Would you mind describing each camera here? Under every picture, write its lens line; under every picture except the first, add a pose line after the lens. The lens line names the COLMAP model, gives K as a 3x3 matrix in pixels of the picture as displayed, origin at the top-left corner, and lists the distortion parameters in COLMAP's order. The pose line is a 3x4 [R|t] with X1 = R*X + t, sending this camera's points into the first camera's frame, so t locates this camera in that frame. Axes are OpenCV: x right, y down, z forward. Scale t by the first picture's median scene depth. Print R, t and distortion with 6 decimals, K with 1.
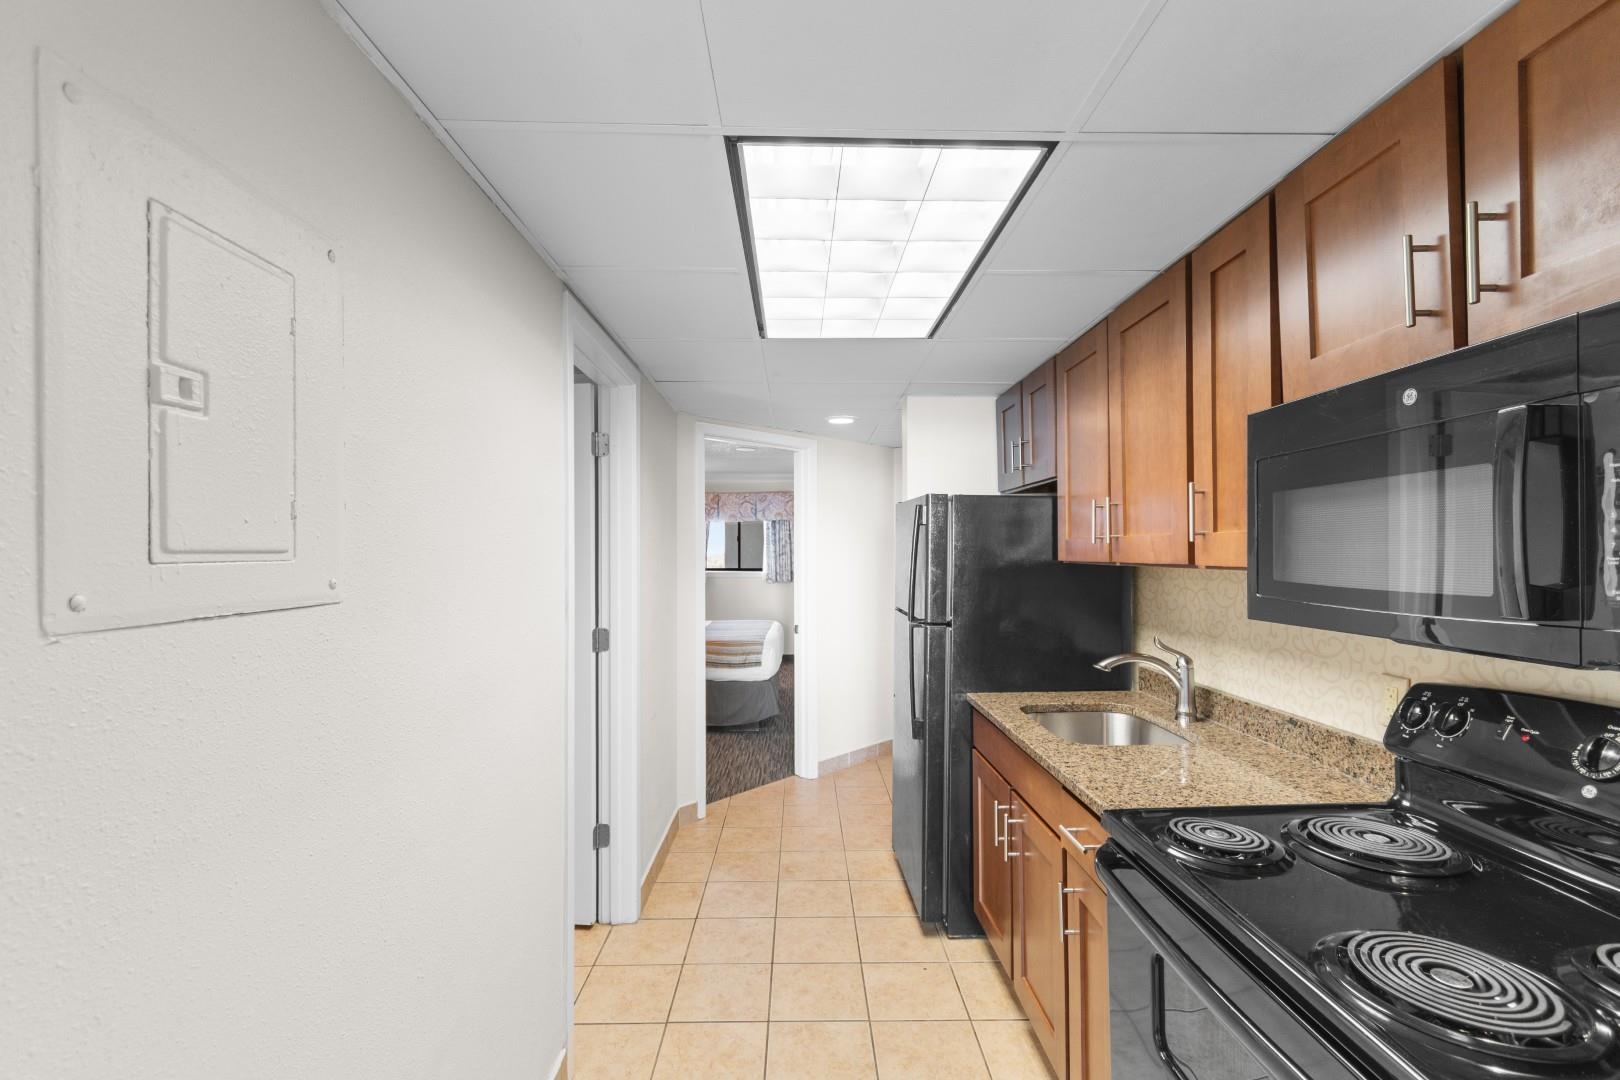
lens RADIAL K [[712.3, 0, 808.9], [0, 712.3, 551.2], [0, 0, 1]] dist [0.000410, -0.000312]
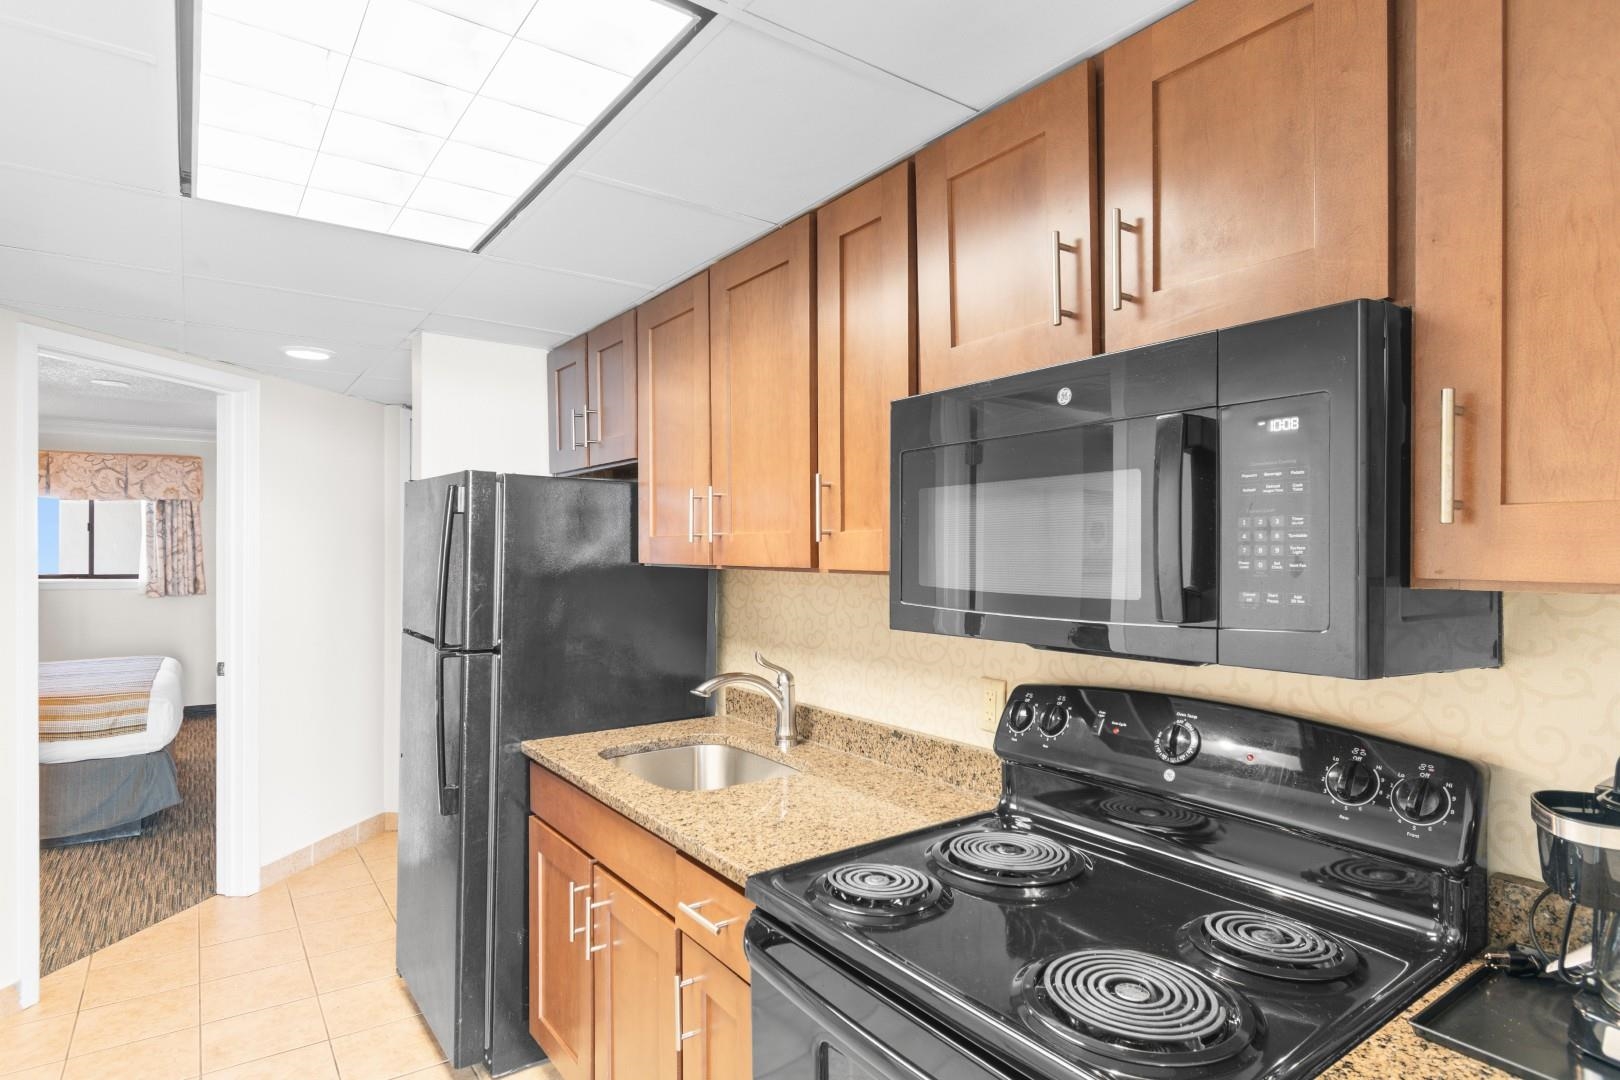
lens RADIAL K [[863.9, 0, 816.6], [0, 863.9, 555.2], [0, 0, 1]] dist [0.009458, -0.009422]
pose [[0.820451, 0.003358, 0.571707, -0.060959], [-0.006619, 0.999972, 0.003625, -0.000968], [-0.571679, -0.006758, 0.820450, 0.123420]]
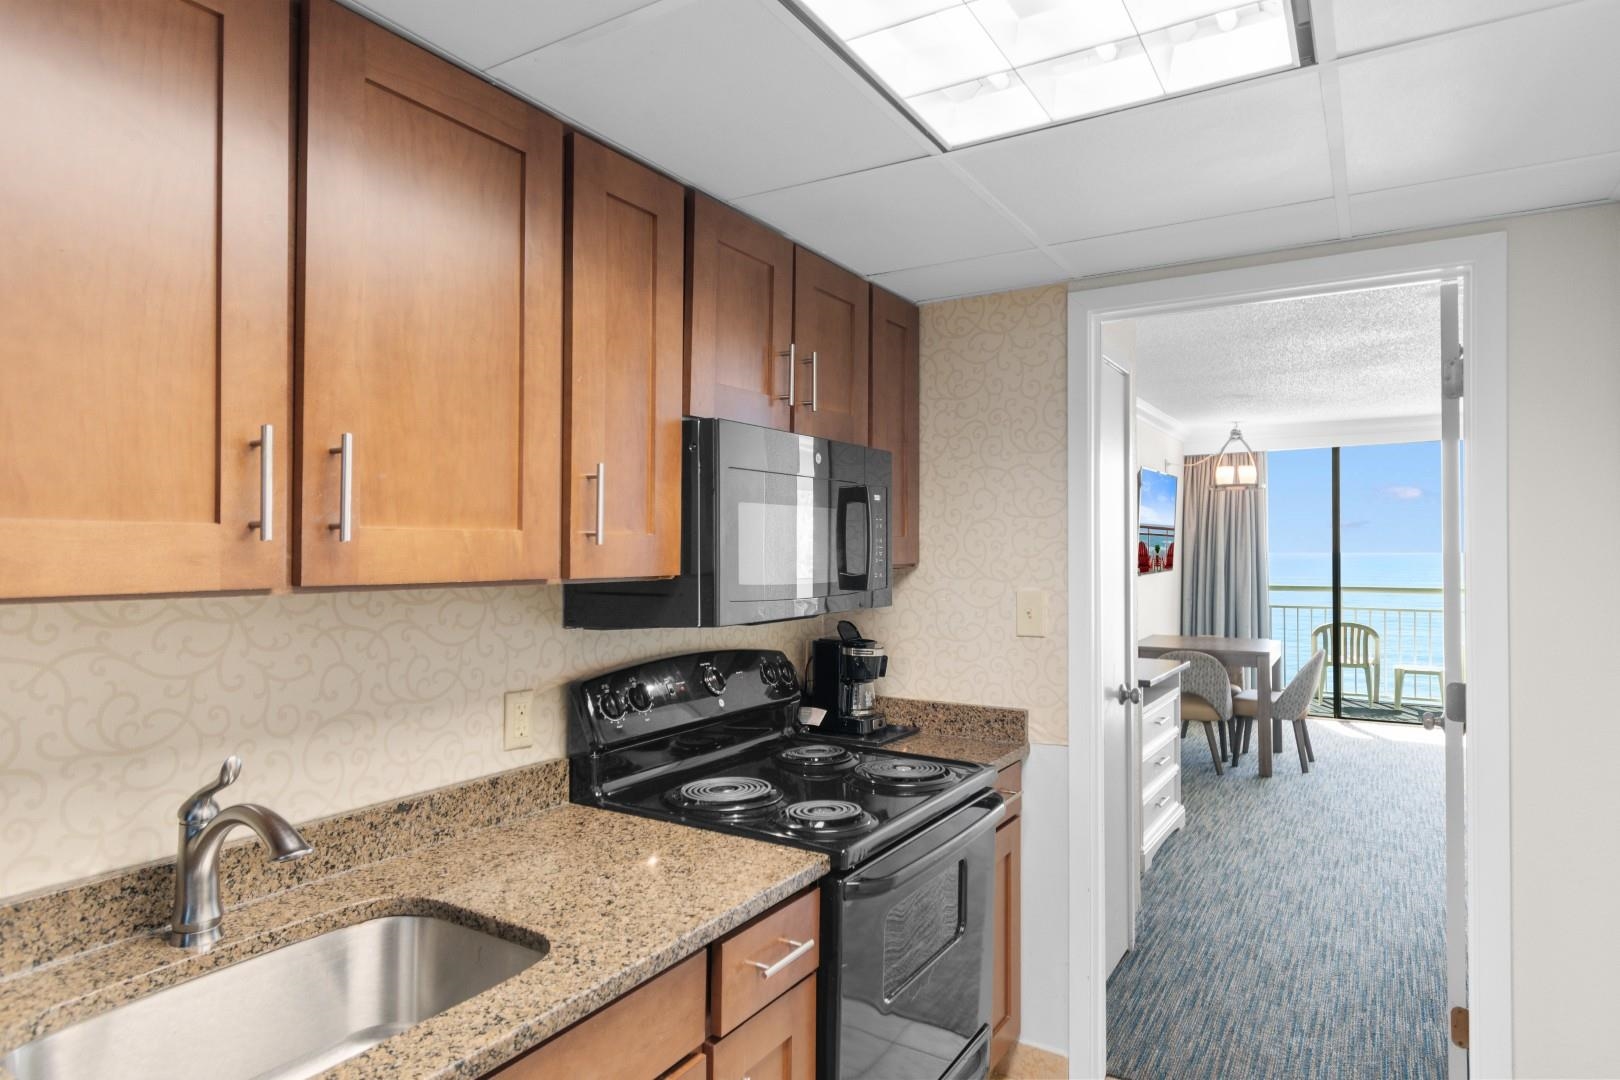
lens RADIAL K [[952.3, 0, 810.0], [0, 952.3, 540.0], [0, 0, 1]] dist [0.002093, 0.000392]
pose [[-0.850884, 0.009597, 0.525266, -0.134726], [0.002461, 0.999895, -0.014283, -0.003728], [-0.525348, -0.010861, -0.850818, 1.553034]]
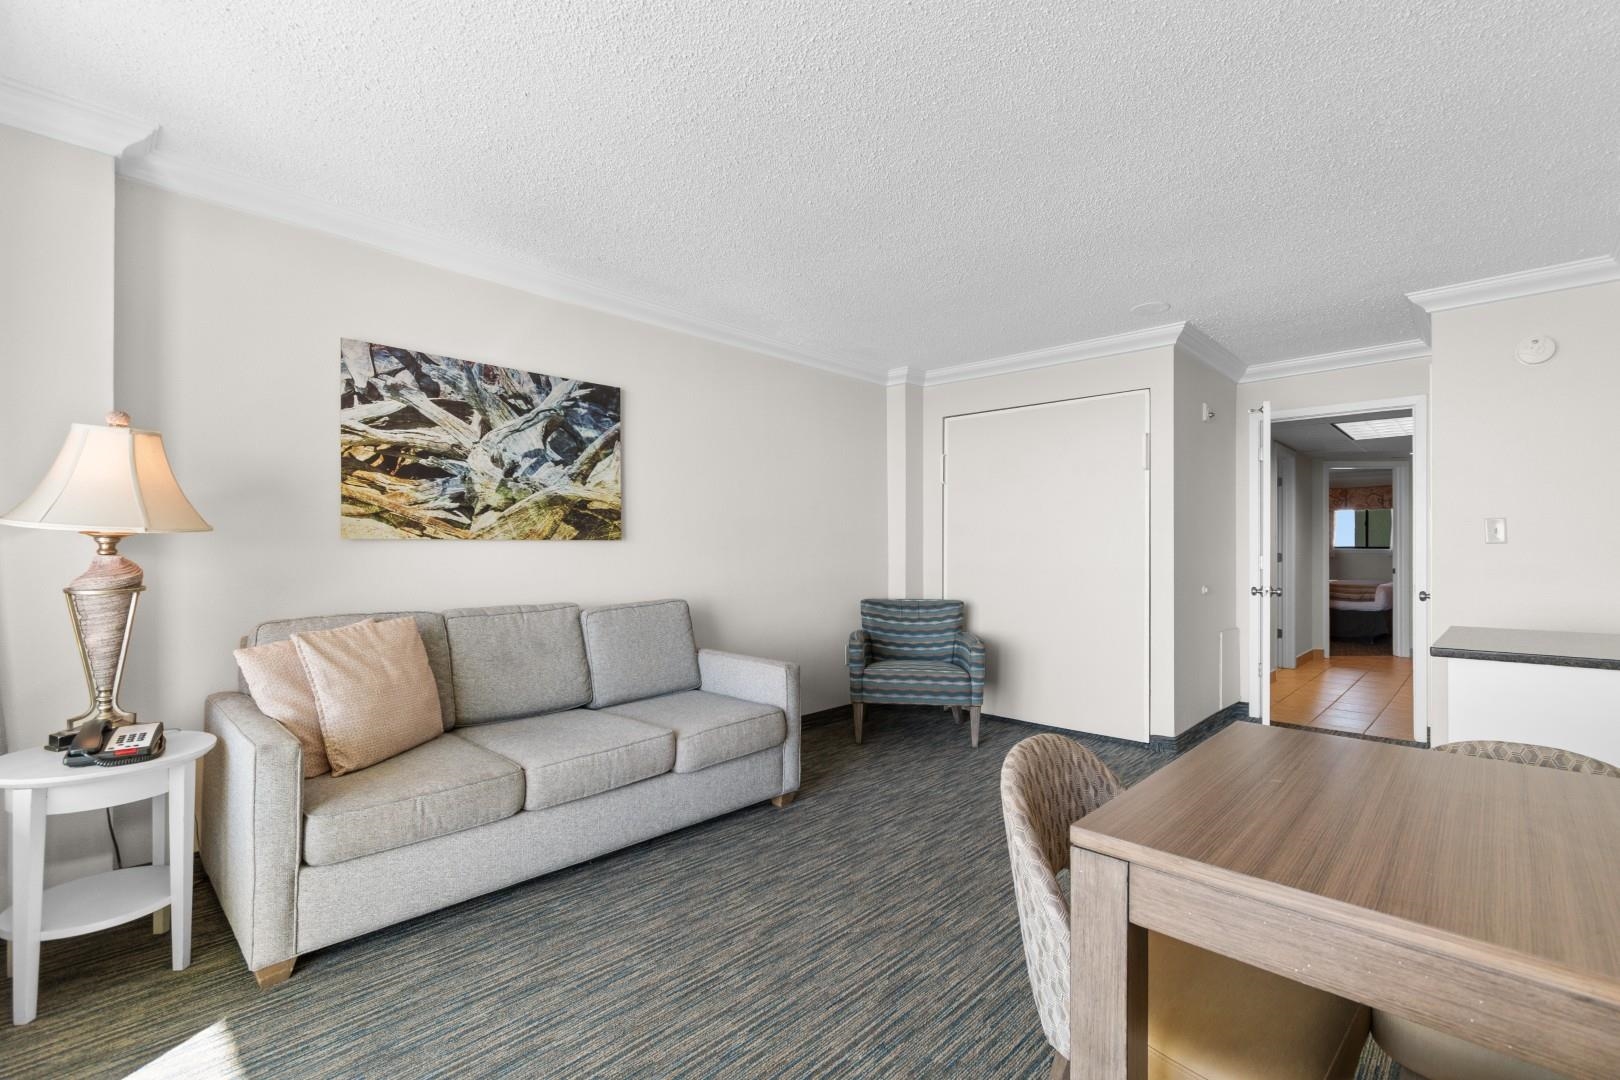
lens RADIAL K [[712.3, 0, 808.9], [0, 712.3, 551.2], [0, 0, 1]] dist [0.000410, -0.000312]
pose [[0.706392, 0.005948, -0.707795, 0.569752], [0.000108, 0.999964, 0.008511, 0.123173], [0.707820, -0.006089, 0.706366, -3.467608]]
